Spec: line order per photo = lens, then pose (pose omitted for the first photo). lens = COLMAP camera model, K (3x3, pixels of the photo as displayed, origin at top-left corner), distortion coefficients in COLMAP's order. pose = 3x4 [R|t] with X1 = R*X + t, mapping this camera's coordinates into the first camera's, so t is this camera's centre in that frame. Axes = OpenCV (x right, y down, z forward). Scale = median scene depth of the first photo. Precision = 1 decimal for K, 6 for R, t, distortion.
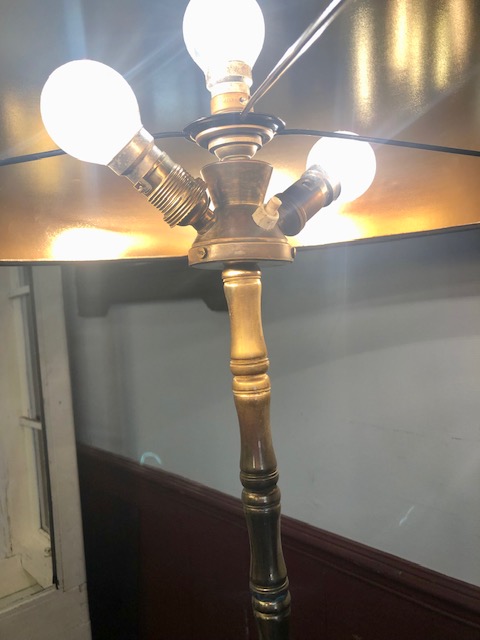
lens RADIAL K [[520.3, 0, 240.1], [0, 520.3, 316.1], [0, 0, 1]] dist [0.014309, 0.001440]
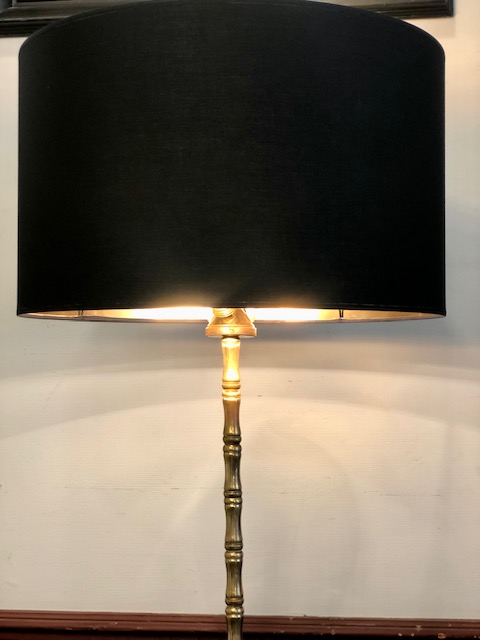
lens RADIAL K [[1050.5, 0, 239.8], [0, 1050.5, 320.2], [0, 0, 1]] dist [-0.001117, 0.000000]
pose [[0.712411, 0.114720, 0.692322, -2.863031], [-0.040051, 0.991586, -0.123095, 0.350331], [-0.700619, 0.059966, 0.711012, -2.000095]]
